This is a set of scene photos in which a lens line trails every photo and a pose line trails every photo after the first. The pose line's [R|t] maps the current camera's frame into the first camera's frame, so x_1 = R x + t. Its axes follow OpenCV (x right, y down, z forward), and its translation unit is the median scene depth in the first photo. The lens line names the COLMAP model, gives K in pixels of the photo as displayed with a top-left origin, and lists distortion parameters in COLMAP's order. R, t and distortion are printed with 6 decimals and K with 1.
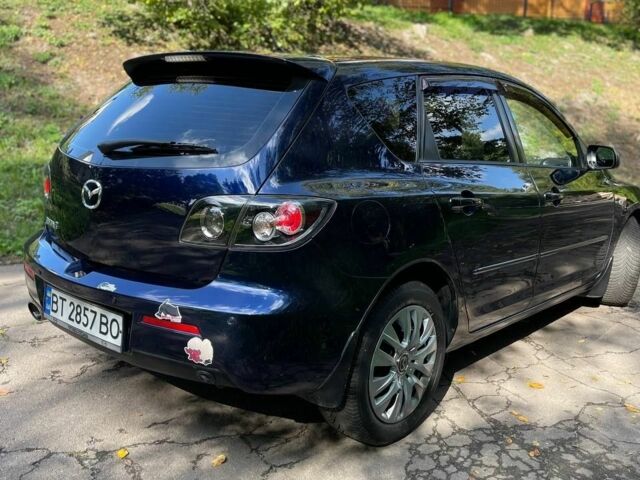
lens RADIAL K [[677.0, 0, 314.9], [0, 677.0, 238.3], [0, 0, 1]] dist [0.051073, -0.035800]
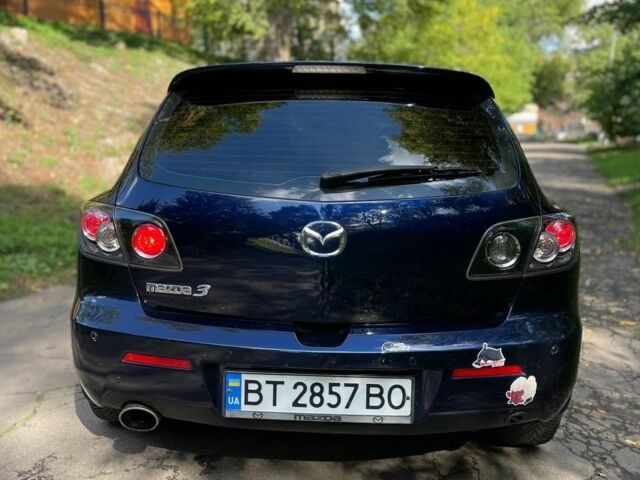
lens RADIAL K [[677.0, 0, 314.9], [0, 677.0, 238.3], [0, 0, 1]] dist [0.051073, -0.035800]
pose [[0.755408, -0.117048, 0.644715, -0.838551], [0.127522, 0.991365, 0.030567, -0.090698], [-0.642726, 0.059125, 0.763811, 0.407355]]
